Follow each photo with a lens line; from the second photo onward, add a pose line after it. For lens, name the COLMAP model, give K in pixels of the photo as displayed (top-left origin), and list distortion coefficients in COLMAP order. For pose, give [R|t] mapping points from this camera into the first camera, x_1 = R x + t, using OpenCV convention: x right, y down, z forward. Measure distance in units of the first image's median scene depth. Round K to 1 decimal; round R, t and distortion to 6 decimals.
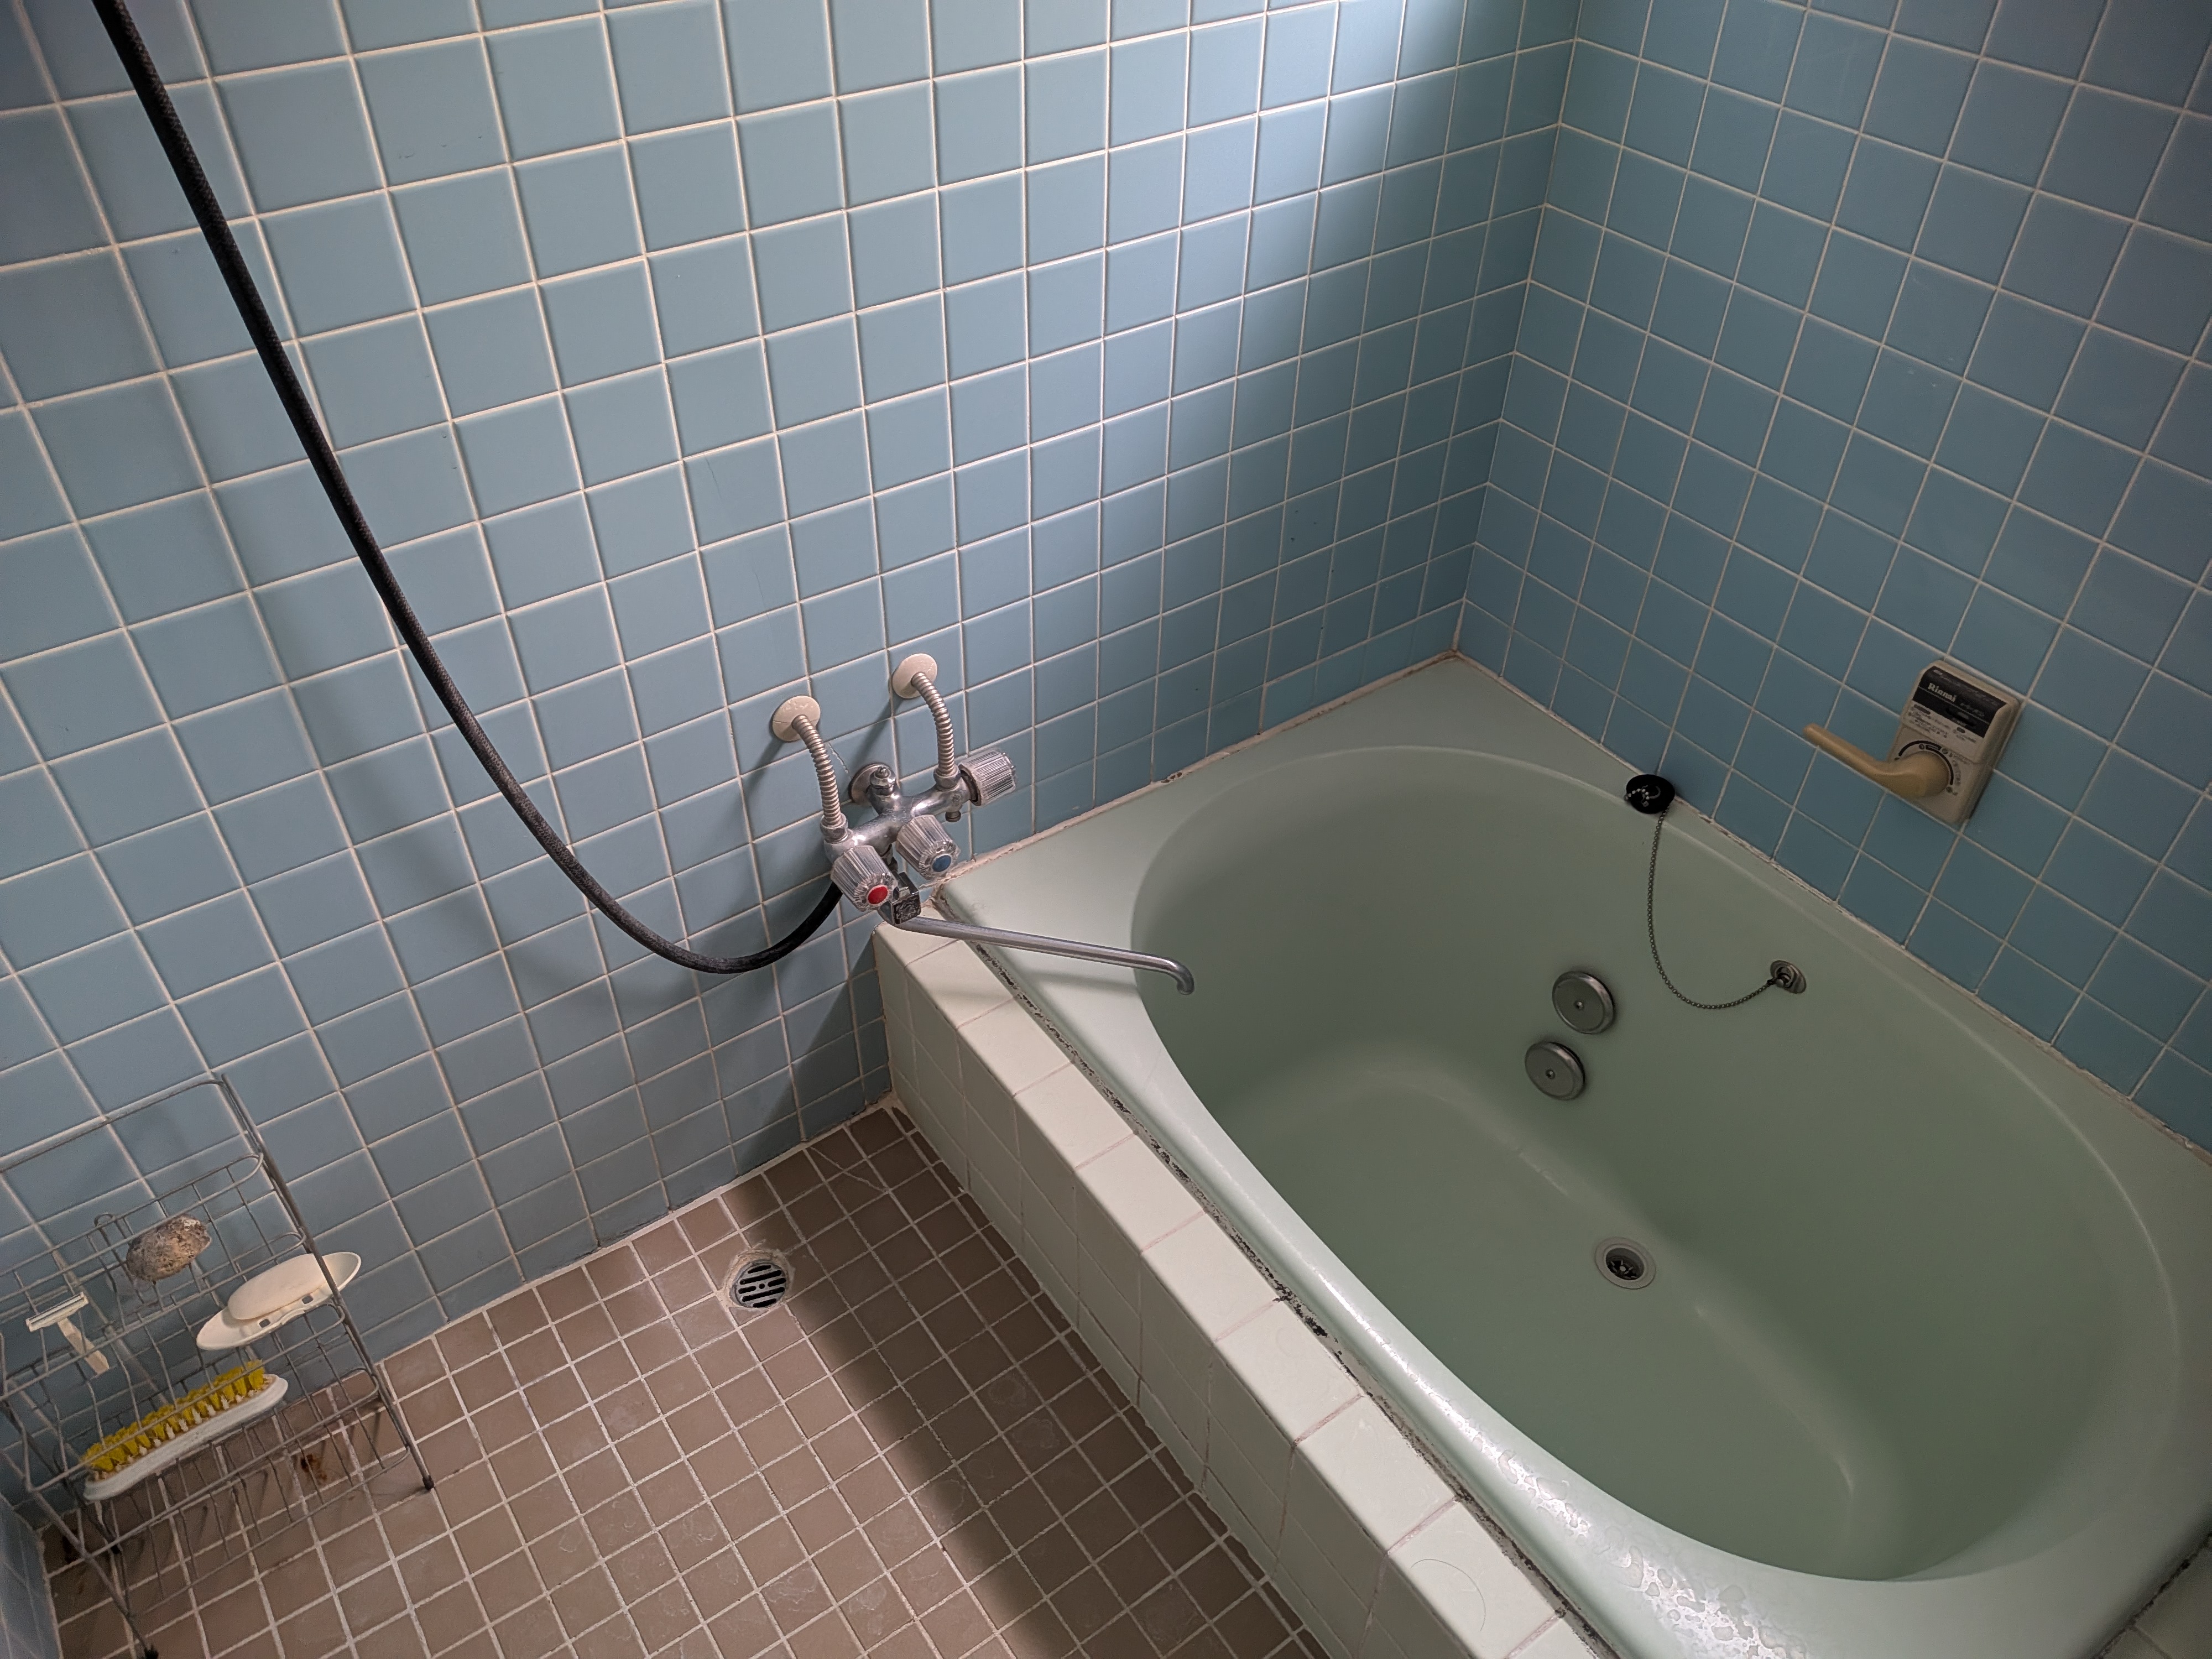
lens RADIAL K [[1629.6, 0, 1115.1], [0, 1629.6, 820.4], [0, 0, 1]] dist [0.030782, -0.036660]
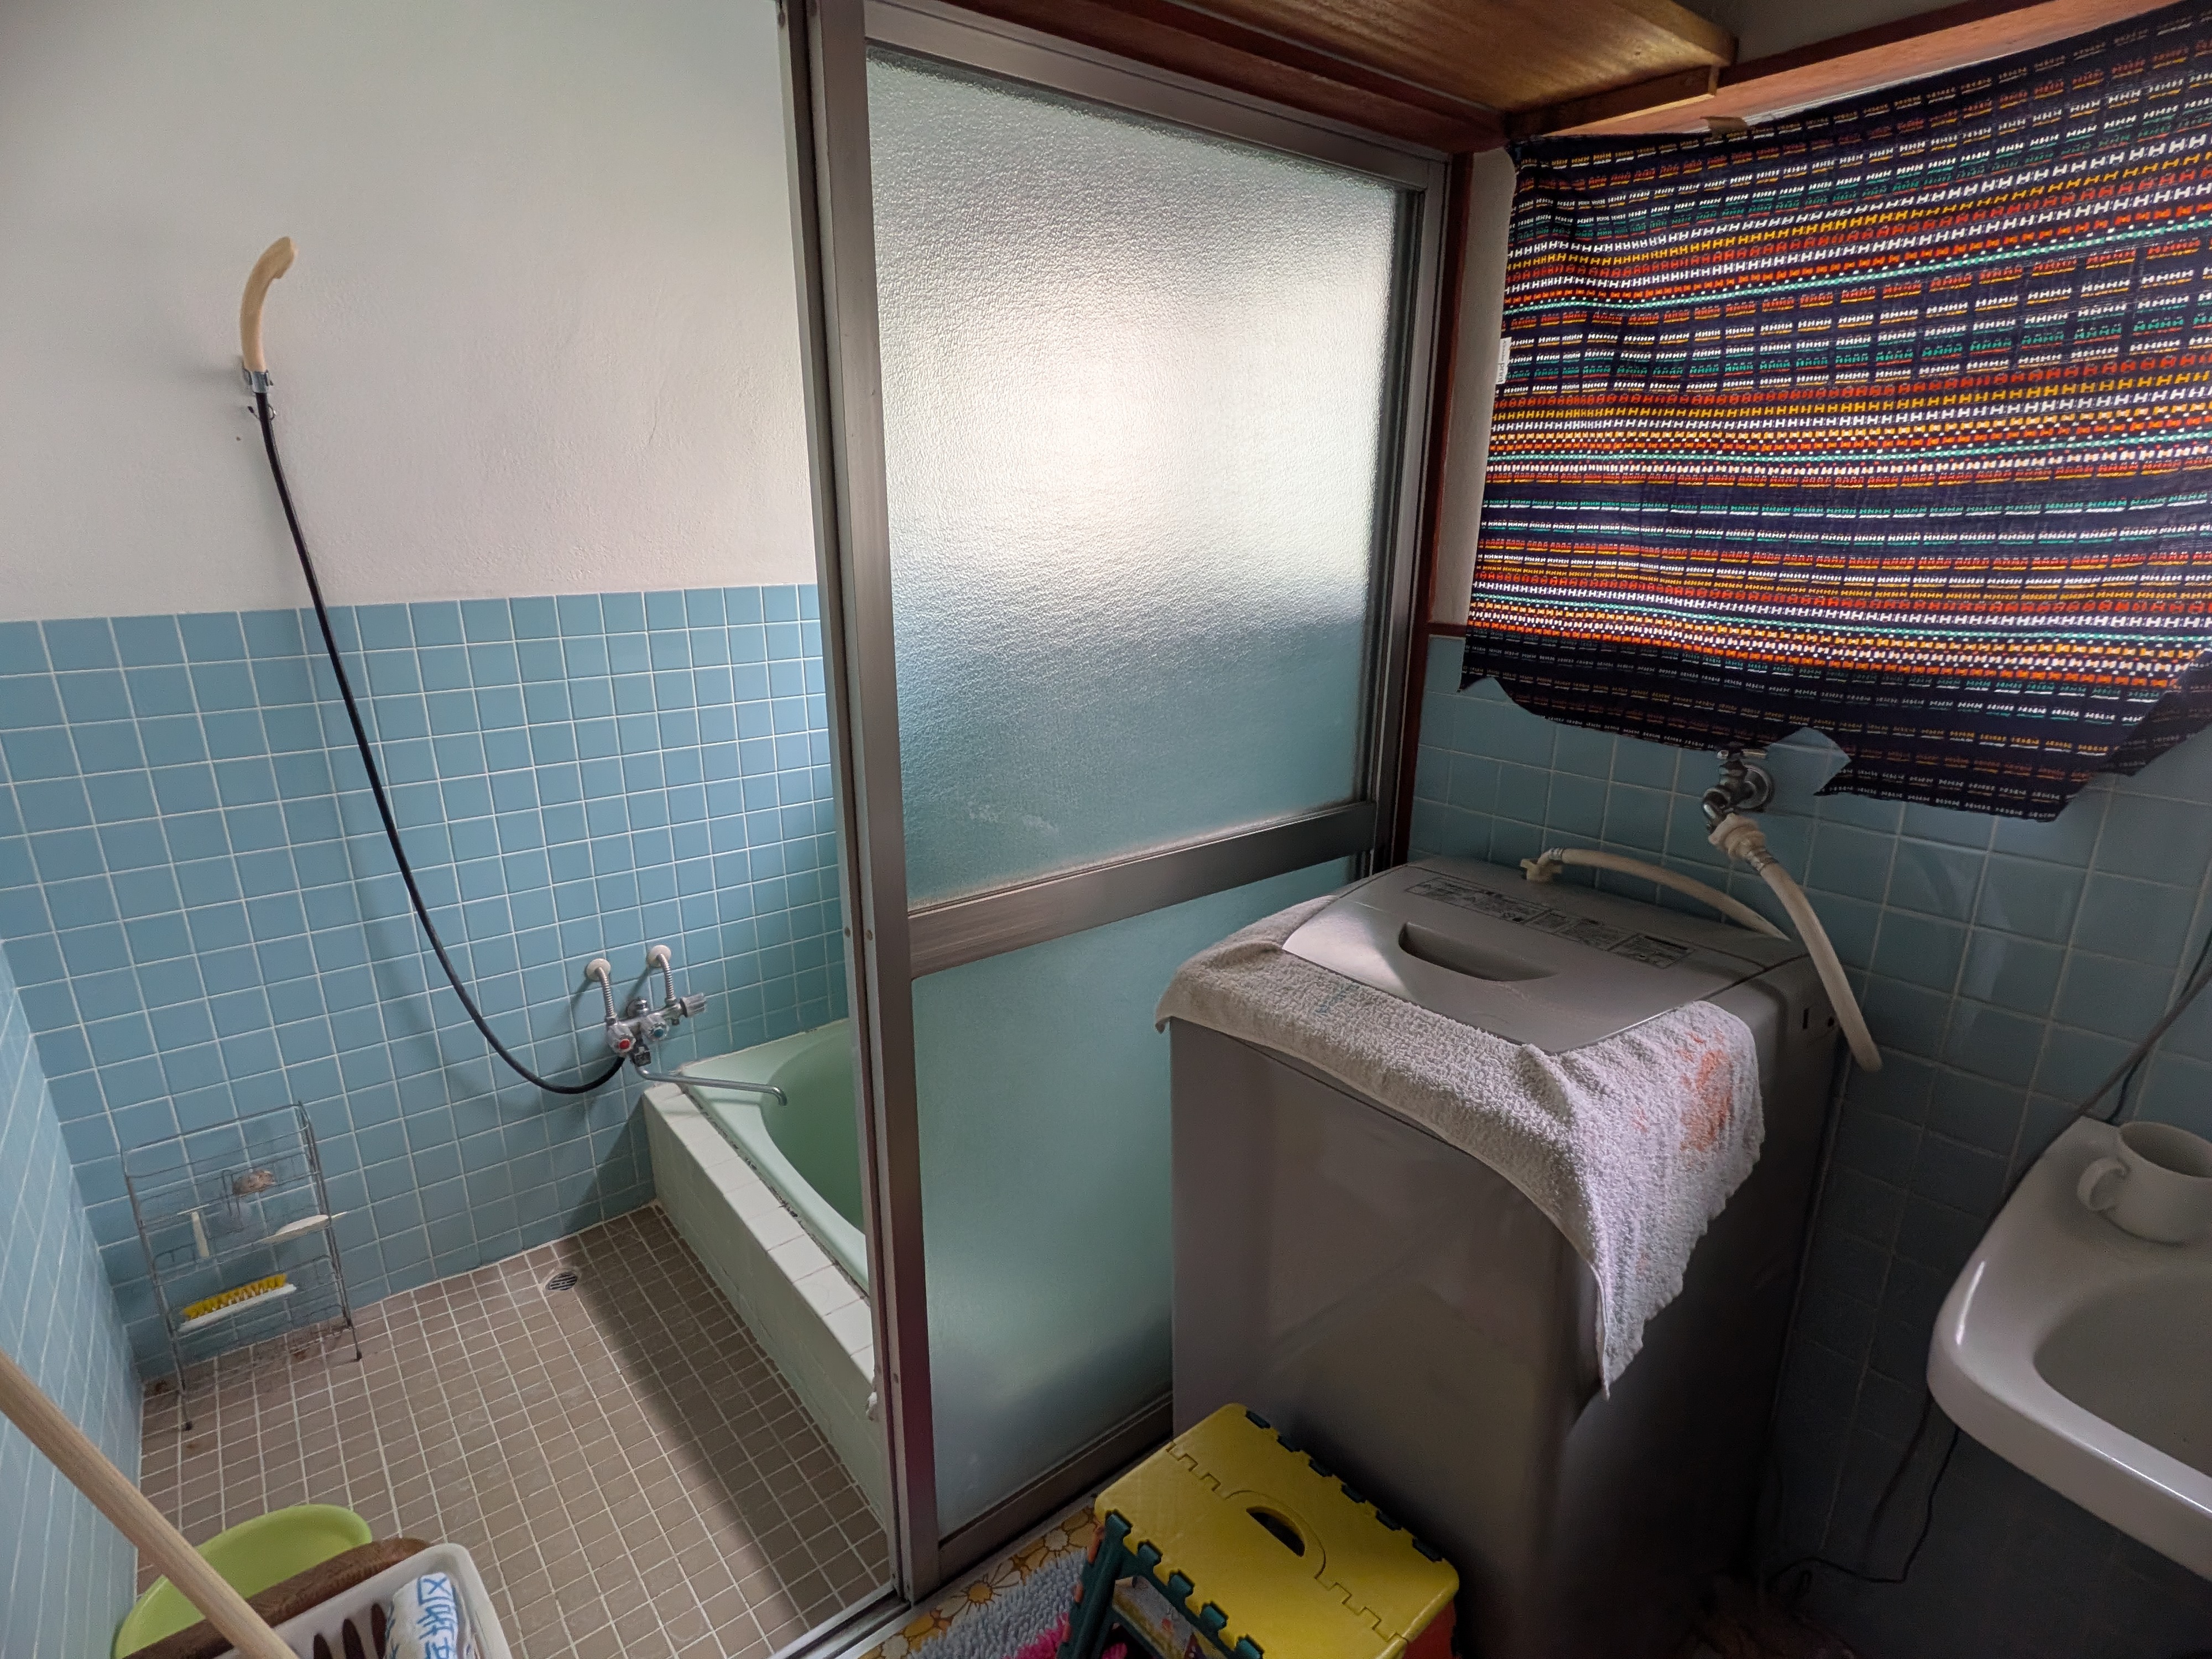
lens RADIAL K [[1130.9, 0, 1097.8], [0, 1130.9, 842.5], [0, 0, 1]] dist [0.006324, 0.002406]
pose [[0.998642, -0.033805, 0.039637, 0.424924], [0.047114, 0.910740, -0.410284, 0.437988], [-0.022229, 0.411594, 0.911096, -0.503864]]
